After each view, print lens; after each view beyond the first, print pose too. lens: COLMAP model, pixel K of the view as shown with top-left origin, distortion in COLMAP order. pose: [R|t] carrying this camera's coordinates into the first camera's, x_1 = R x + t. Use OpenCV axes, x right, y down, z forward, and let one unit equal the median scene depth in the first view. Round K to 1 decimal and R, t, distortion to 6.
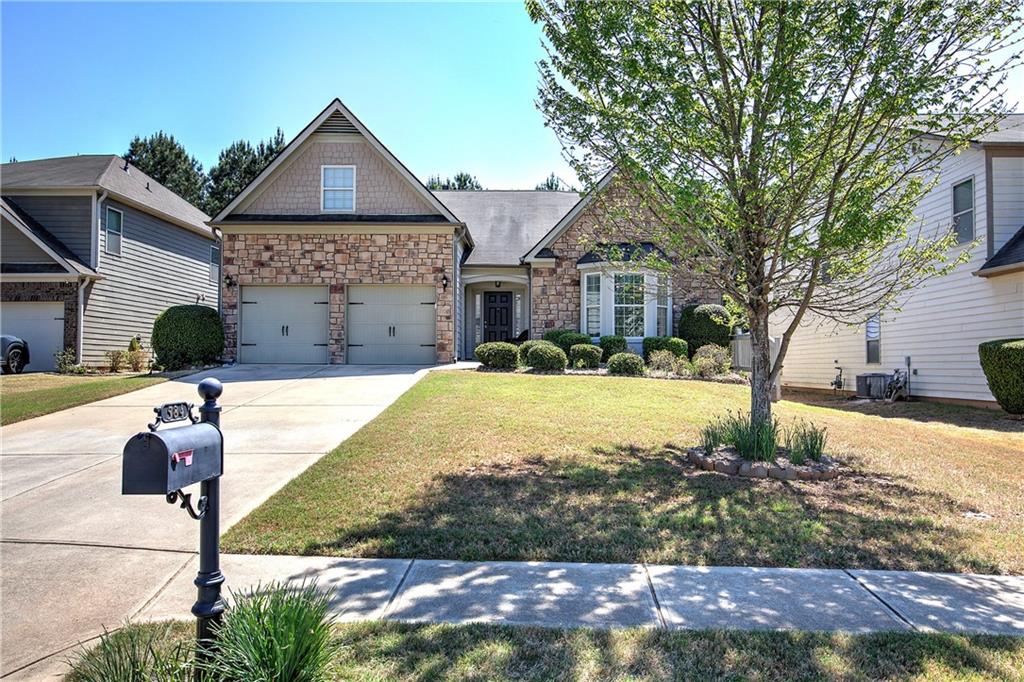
lens RADIAL K [[744.3, 0, 512.9], [0, 744.3, 348.7], [0, 0, 1]] dist [0.006098, -0.002792]
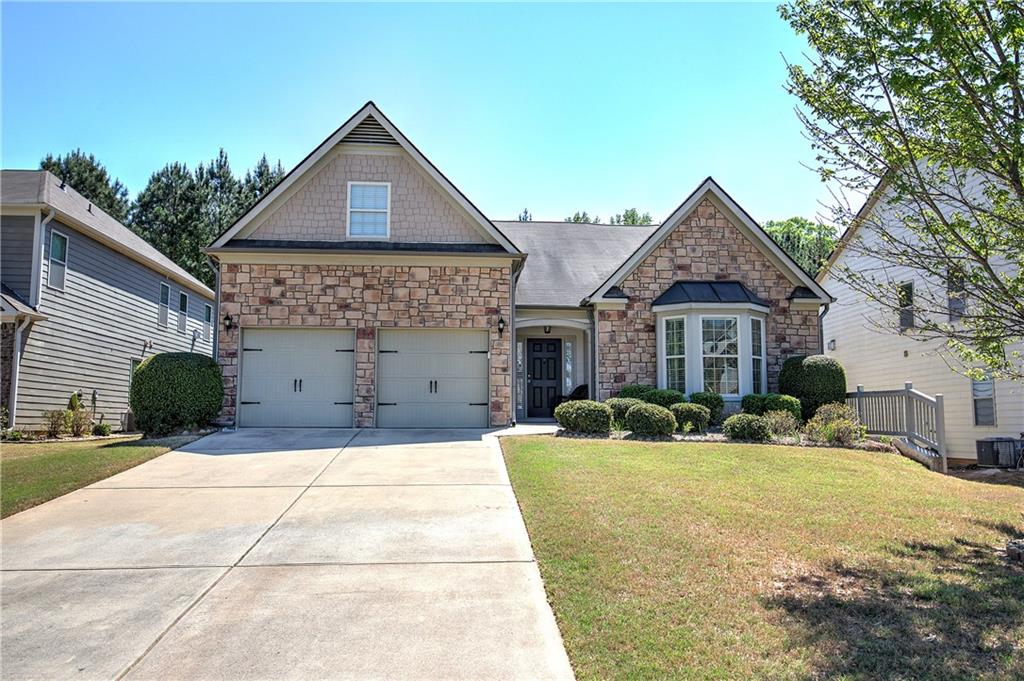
lens RADIAL K [[833.4, 0, 511.9], [0, 833.4, 340.7], [0, 0, 1]] dist [0.003871, 0.002641]
pose [[0.996758, 0.006979, 0.080161, -0.149629], [-0.000610, 0.996858, -0.079212, -0.001430], [-0.080462, 0.078906, 0.993630, 0.095538]]
